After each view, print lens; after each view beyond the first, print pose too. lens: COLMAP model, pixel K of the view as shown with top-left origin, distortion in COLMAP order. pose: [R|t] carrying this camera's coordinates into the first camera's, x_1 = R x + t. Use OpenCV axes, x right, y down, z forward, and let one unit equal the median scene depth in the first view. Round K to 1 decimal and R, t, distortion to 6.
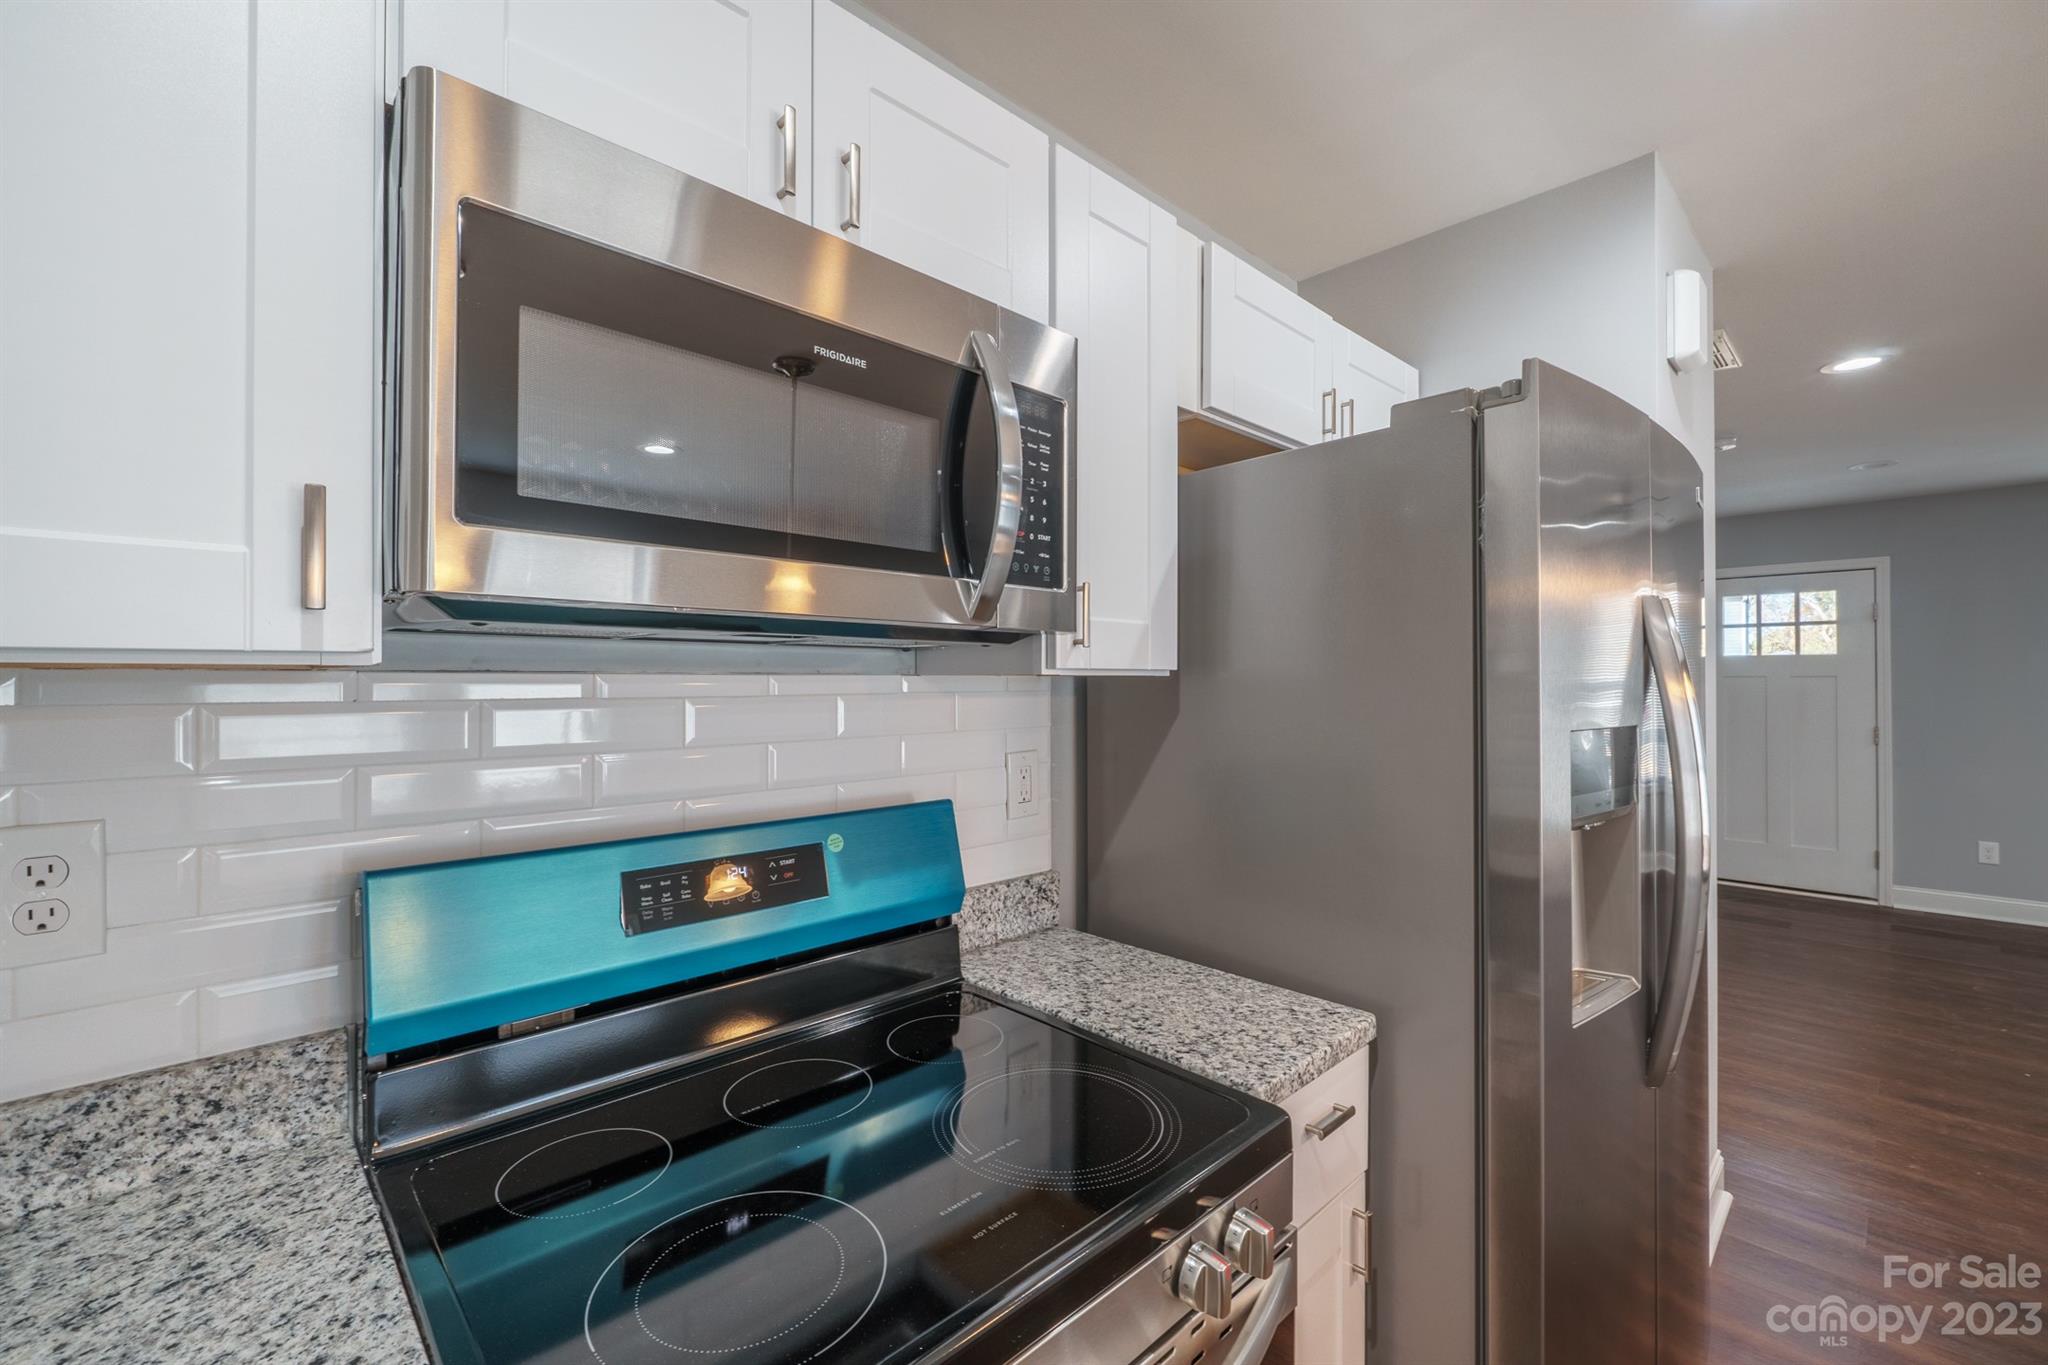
lens RADIAL K [[856.3, 0, 997.4], [0, 856.3, 680.7], [0, 0, 1]] dist [-0.007540, -0.001588]
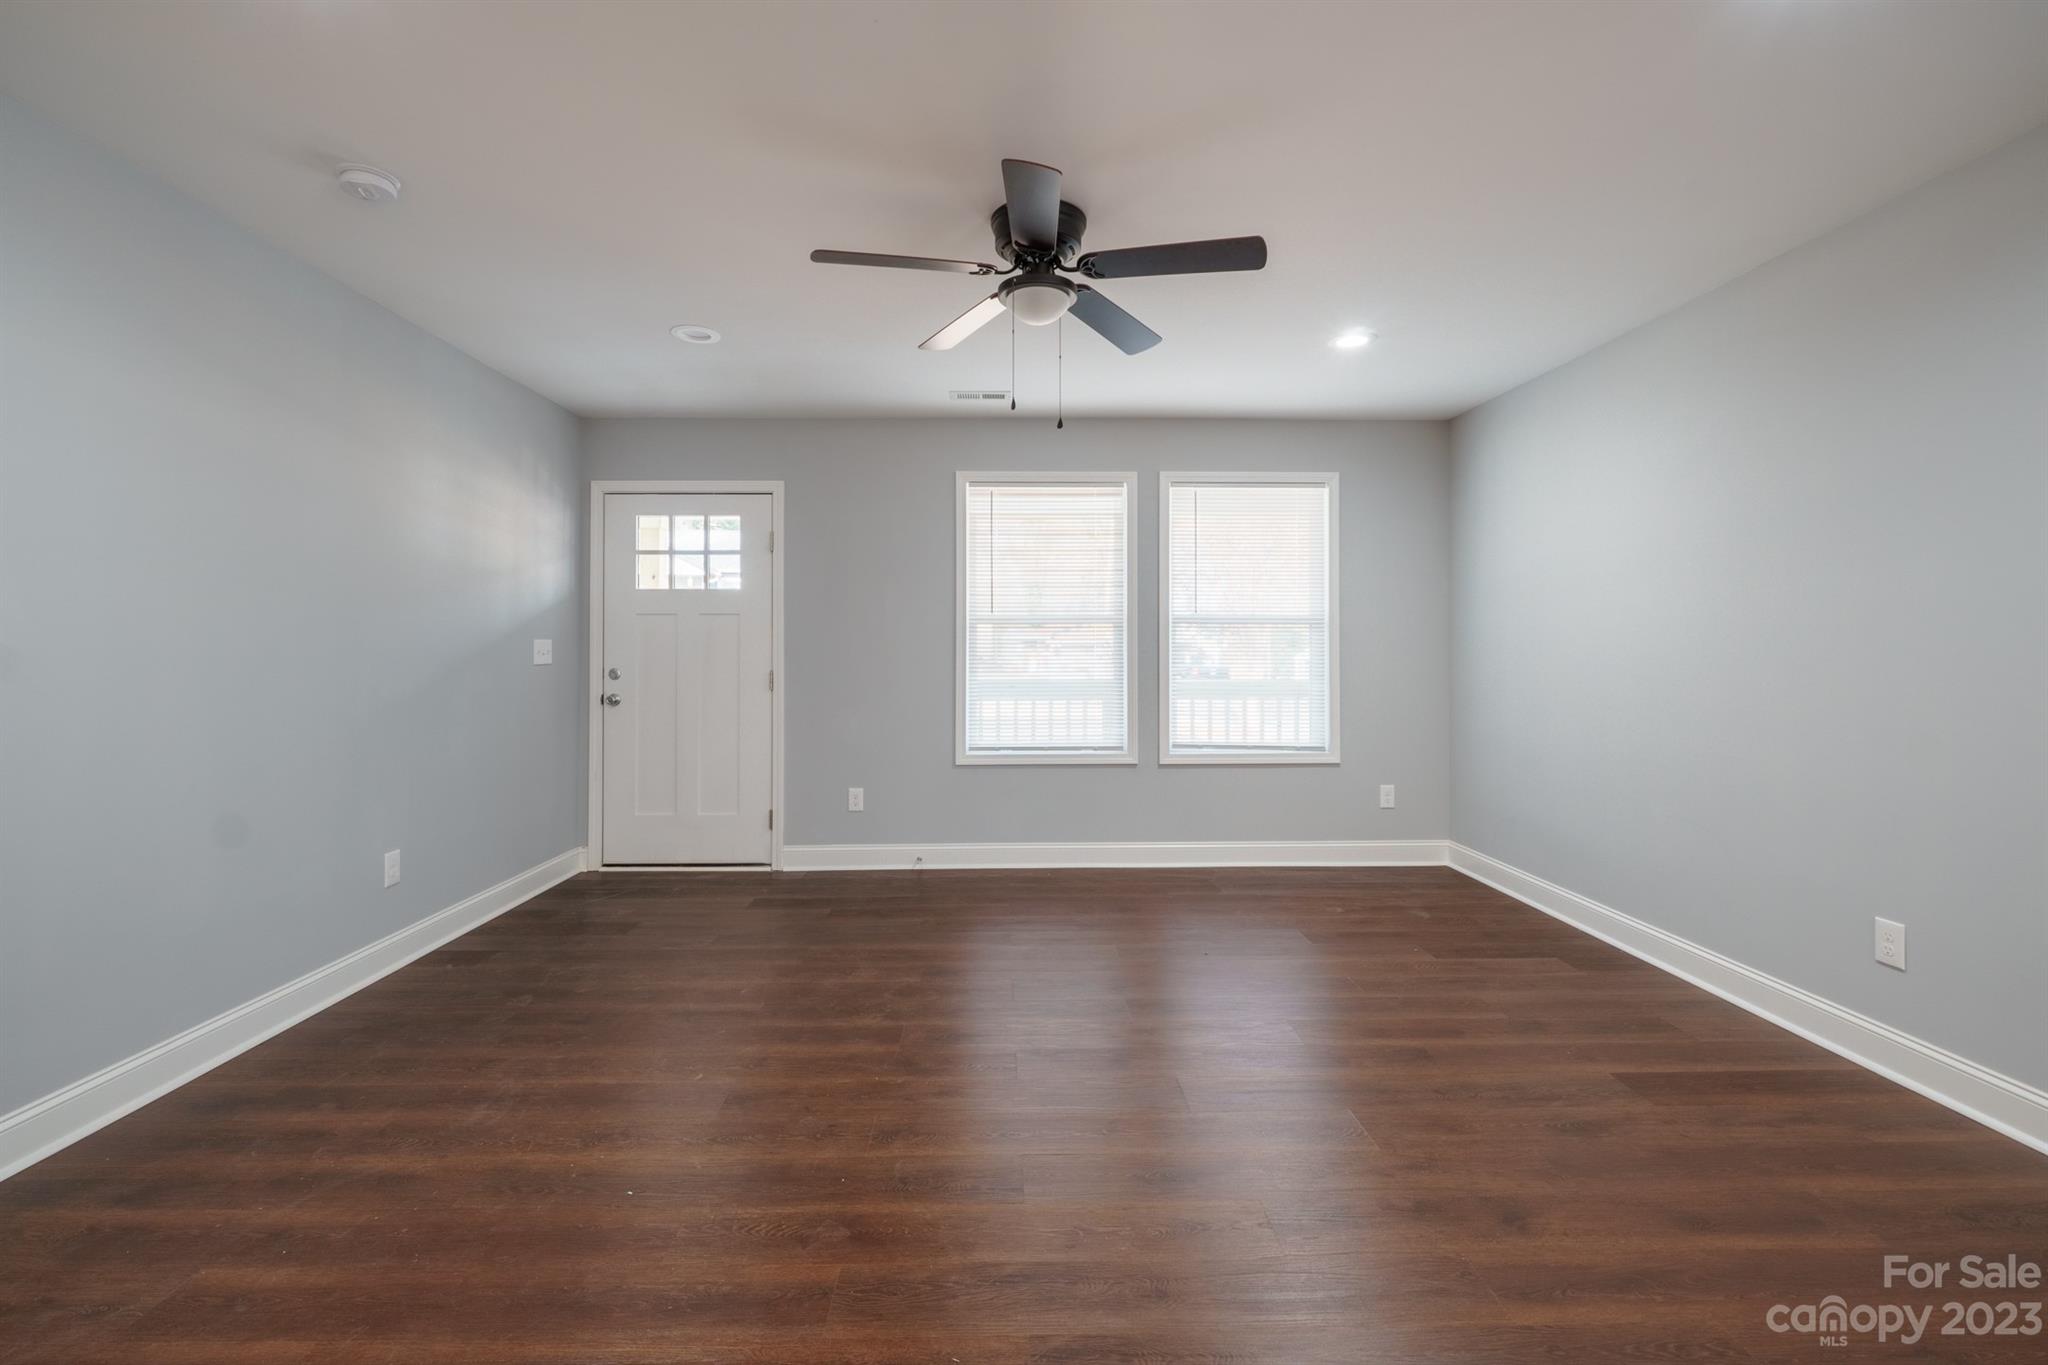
lens RADIAL K [[856.3, 0, 1014.1], [0, 856.3, 645.4], [0, 0, 1]] dist [-0.007540, -0.001588]
pose [[0.667995, 0.006203, 0.744139, 2.159665], [0.001347, 0.999954, -0.009544, 0.148114], [-0.744164, 0.007378, 0.667956, 0.833231]]
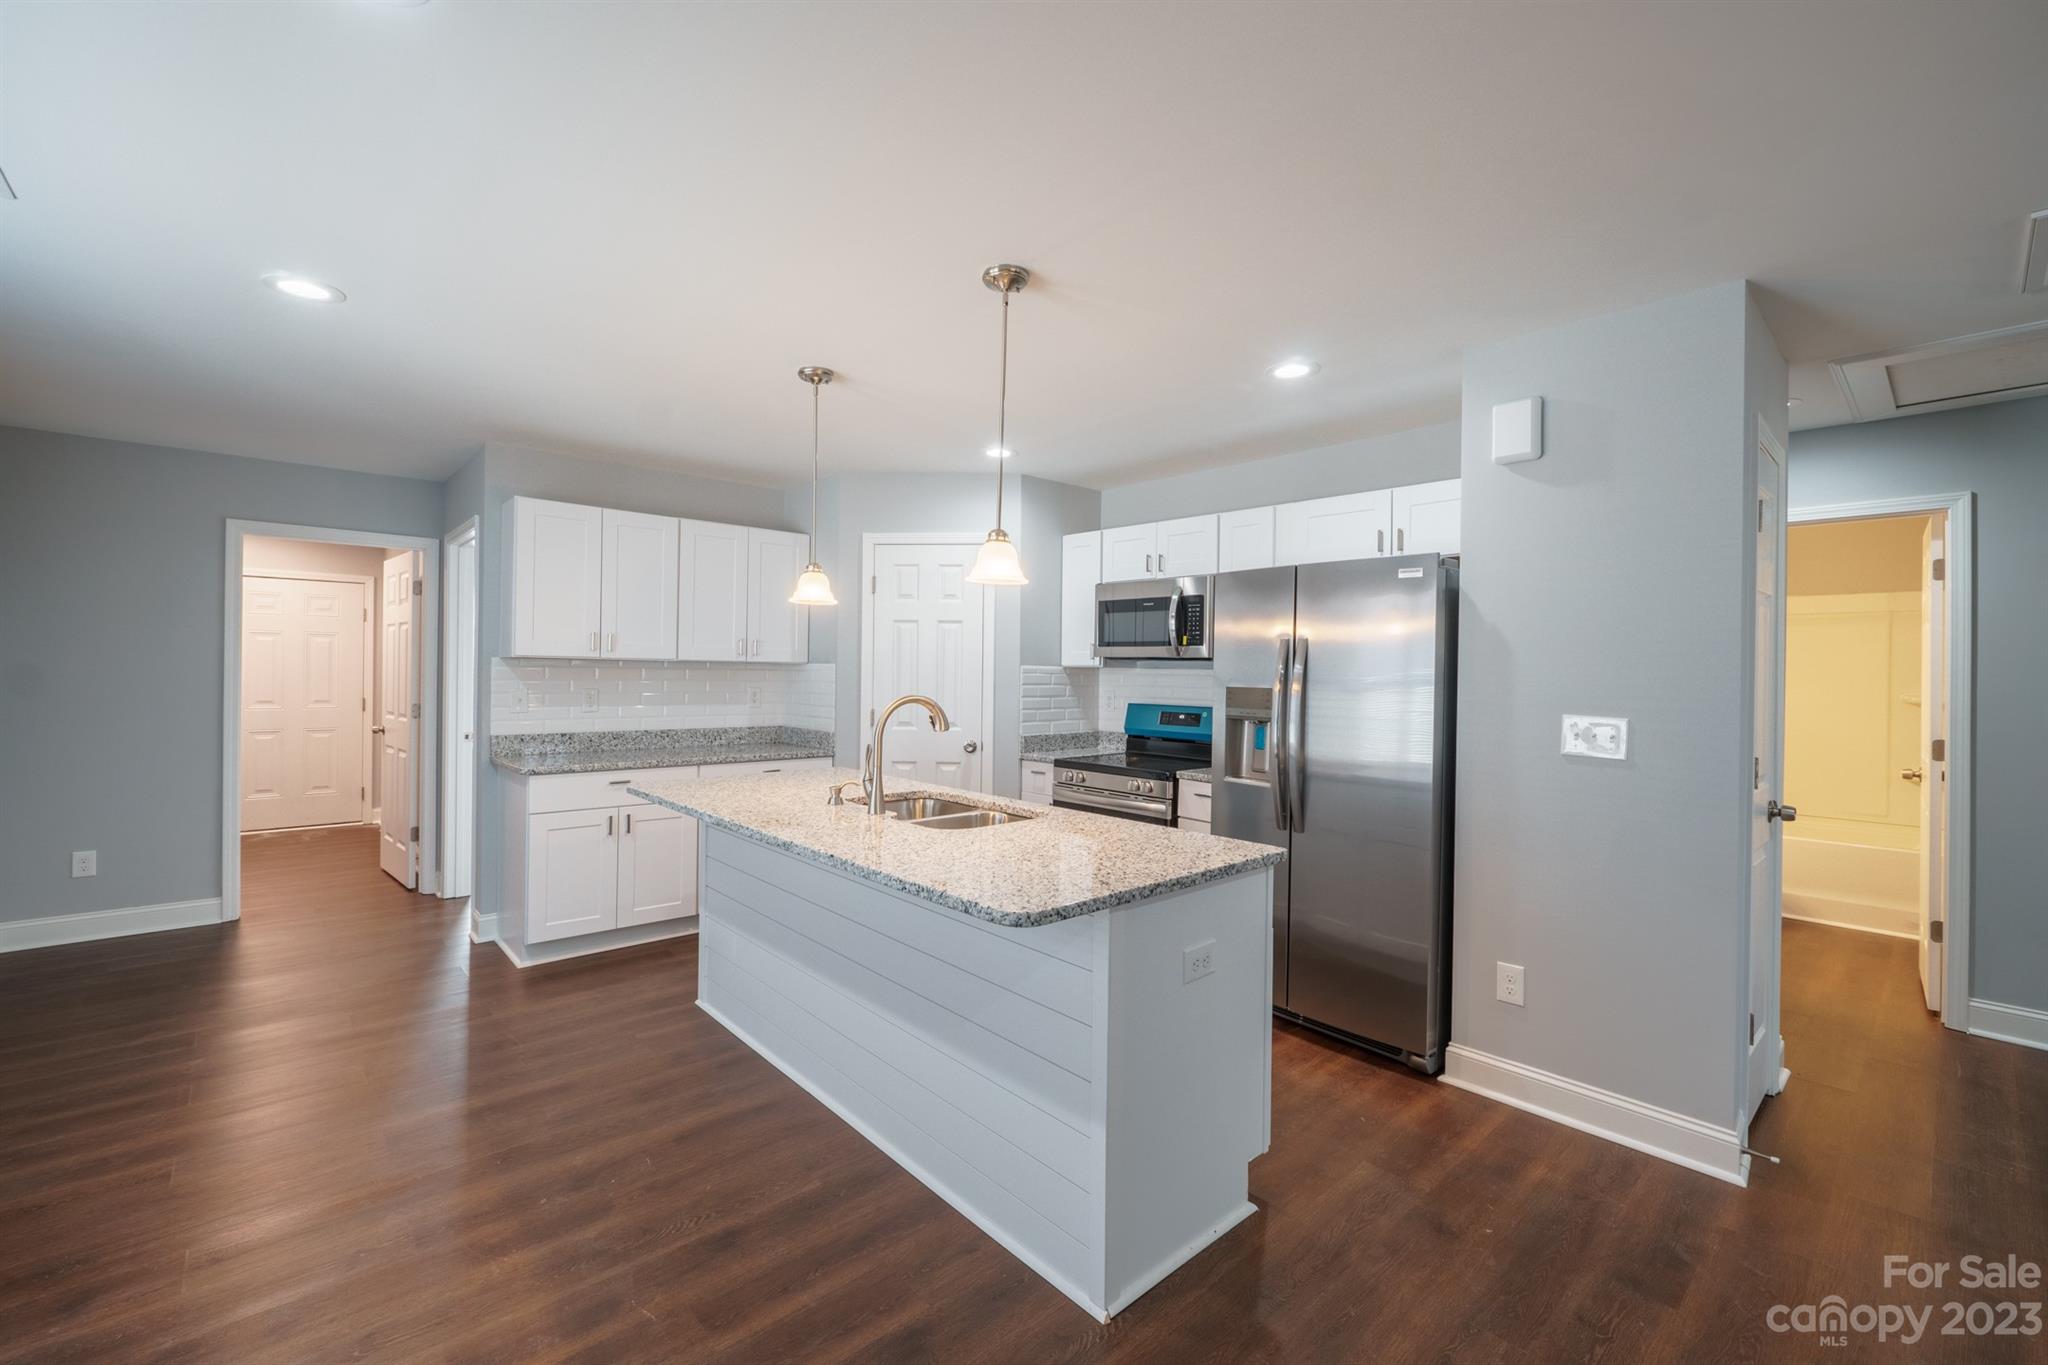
lens RADIAL K [[856.3, 0, 1024.4], [0, 856.3, 675.2], [0, 0, 1]] dist [-0.007540, -0.001588]
pose [[-0.018243, 0.008510, -0.999797, 3.369110], [-0.015161, 0.999846, 0.008787, -0.000932], [0.999719, 0.015319, -0.018111, 0.260339]]
